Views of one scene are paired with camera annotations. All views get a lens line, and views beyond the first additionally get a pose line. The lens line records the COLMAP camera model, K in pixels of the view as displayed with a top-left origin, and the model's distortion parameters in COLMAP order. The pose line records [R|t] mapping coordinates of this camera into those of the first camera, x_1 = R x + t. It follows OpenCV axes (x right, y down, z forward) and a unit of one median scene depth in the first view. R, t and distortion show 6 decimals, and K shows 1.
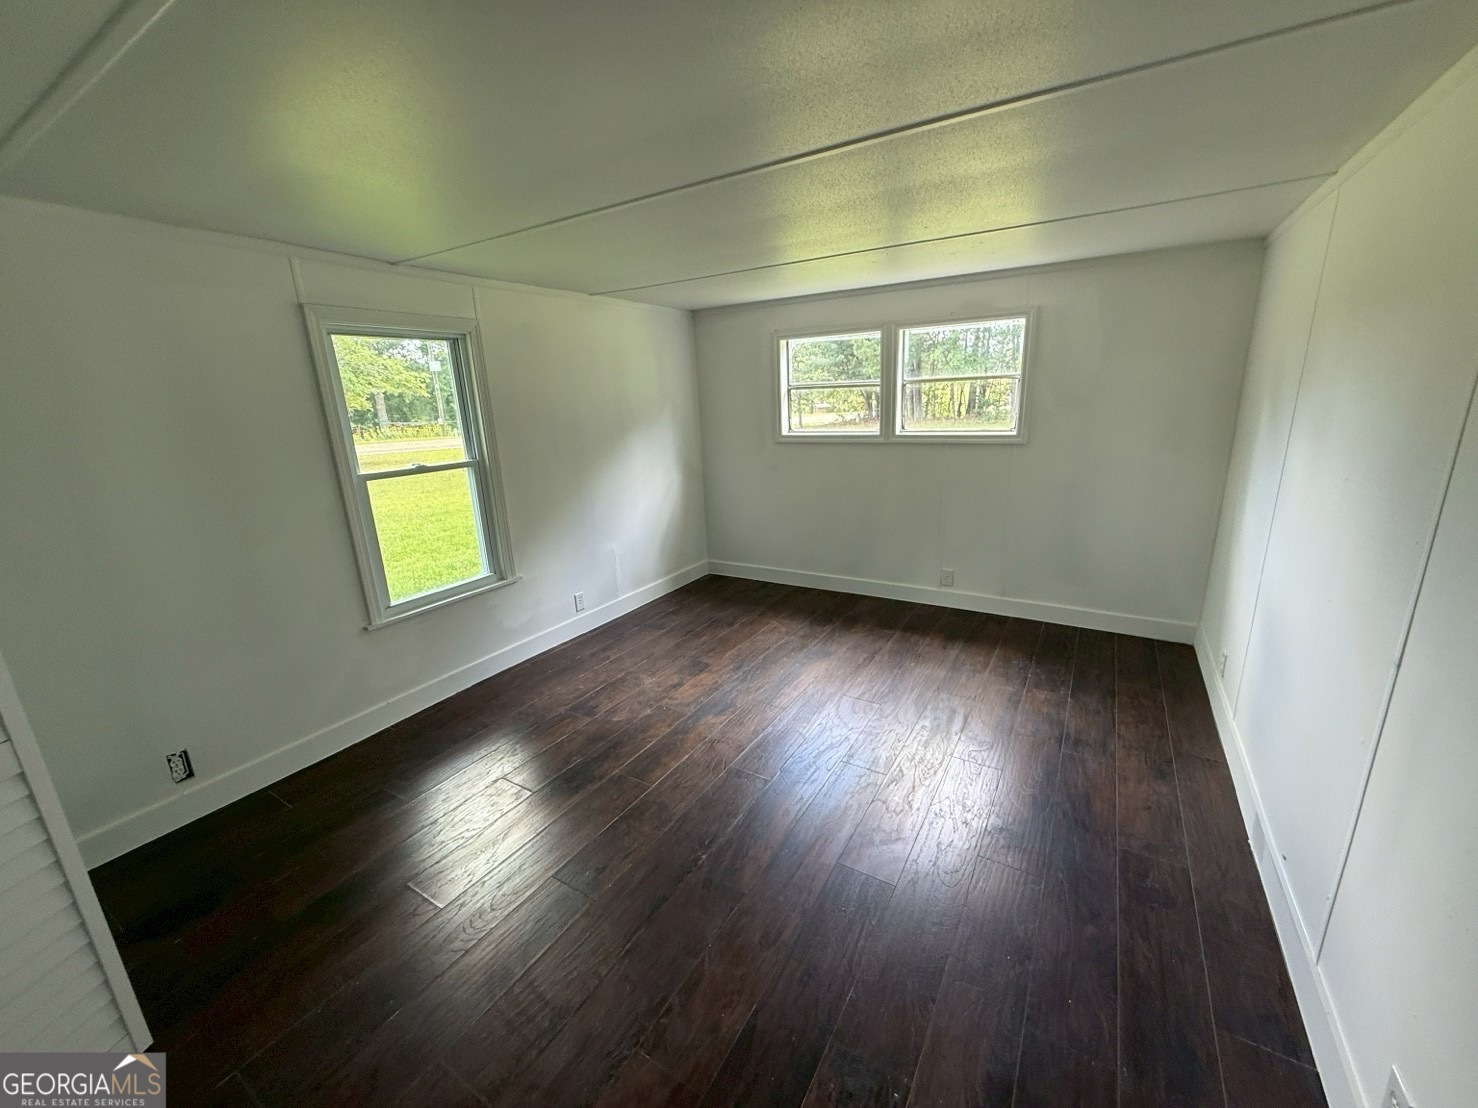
lens RADIAL K [[591.6, 0, 735.9], [0, 591.6, 563.9], [0, 0, 1]] dist [0.000423, -0.000869]
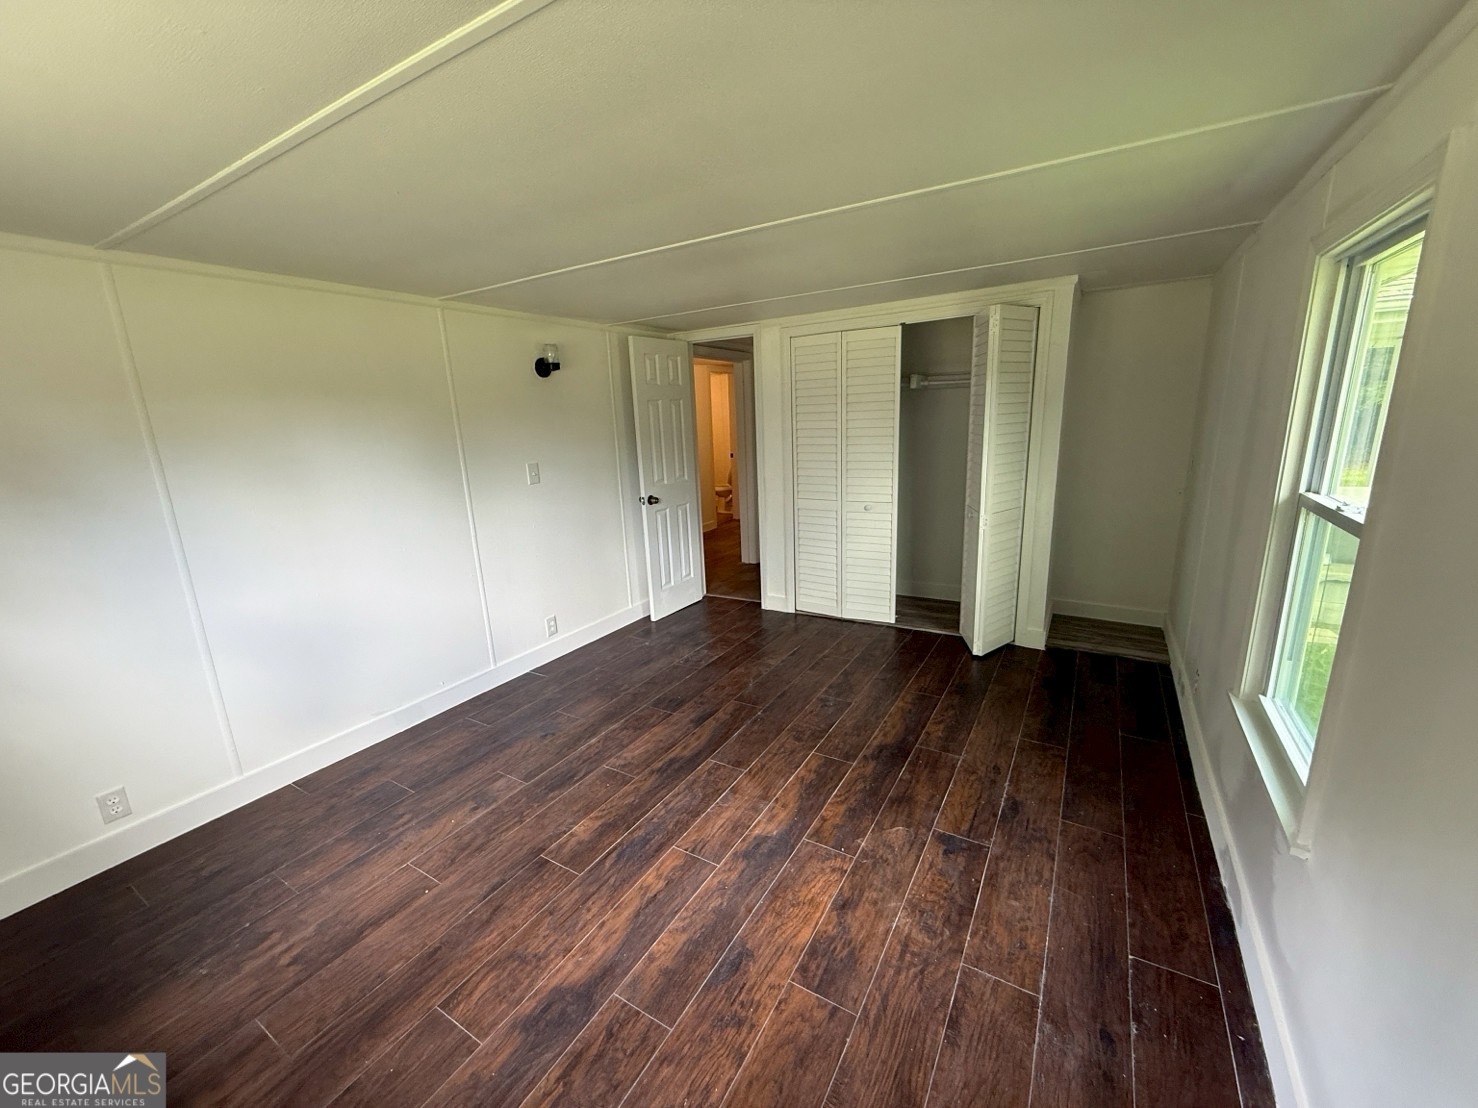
lens RADIAL K [[591.6, 0, 744.3], [0, 591.6, 552.6], [0, 0, 1]] dist [0.000423, -0.000869]
pose [[-0.996826, 0.079599, 0.001054, -0.027519], [0.069941, 0.869405, 0.489124, -0.345585], [0.038017, 0.487645, -0.872214, 1.200107]]
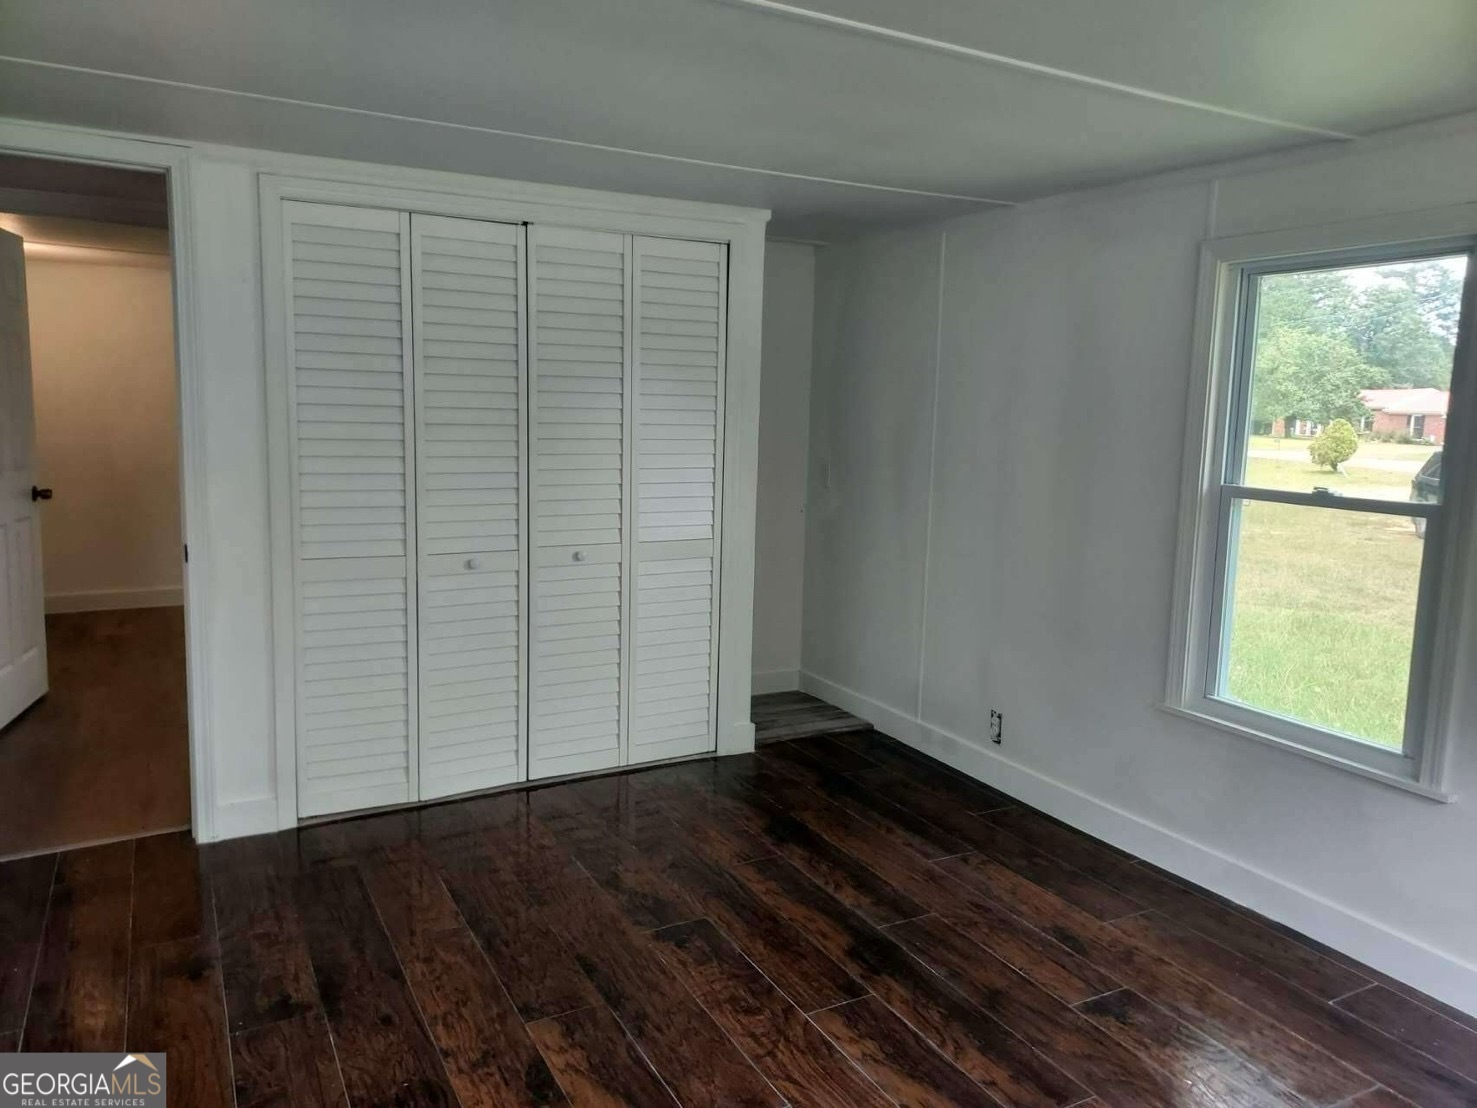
lens RADIAL K [[1044.9, 0, 753.0], [0, 1044.9, 546.6], [0, 0, 1]] dist [0.055503, -0.042095]
pose [[-0.487088, 0.140853, -0.861920, 0.478886], [-0.247711, 0.924099, 0.291000, -0.228210], [0.837487, 0.355250, -0.415227, 0.820275]]
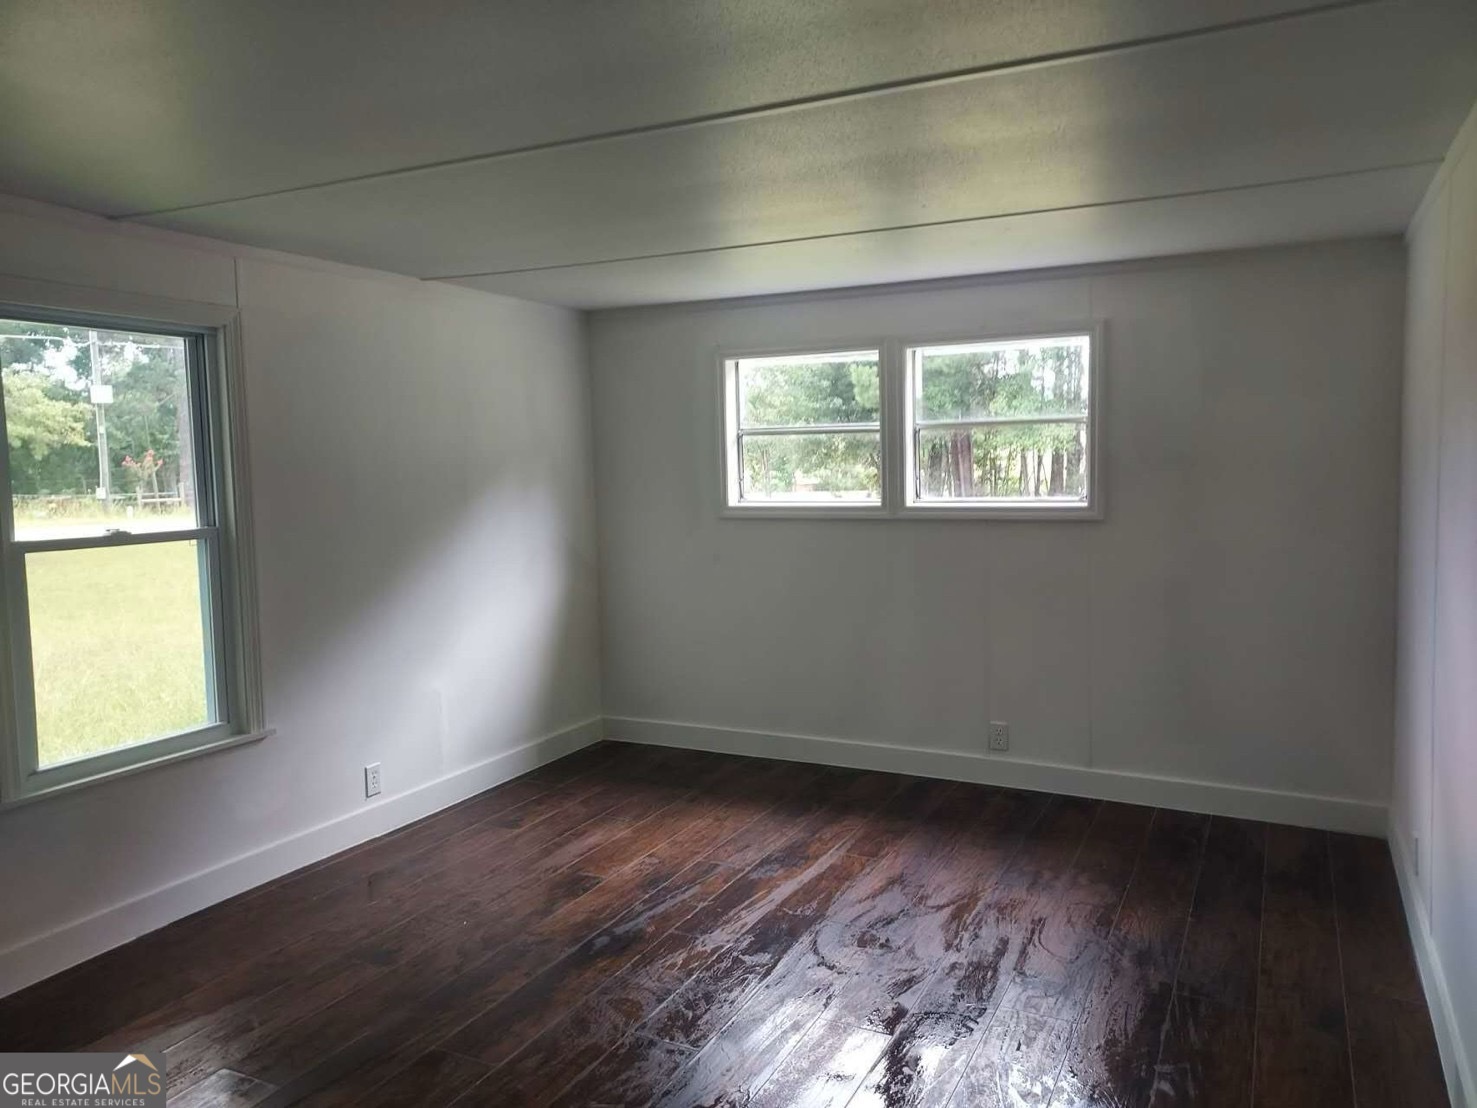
lens RADIAL K [[1044.9, 0, 757.7], [0, 1044.9, 544.8], [0, 0, 1]] dist [0.055503, -0.042095]
pose [[0.995165, 0.012330, 0.097438, 0.004658], [0.006602, 0.981446, -0.191625, 0.047556], [-0.097993, 0.191342, 0.976619, -0.092211]]
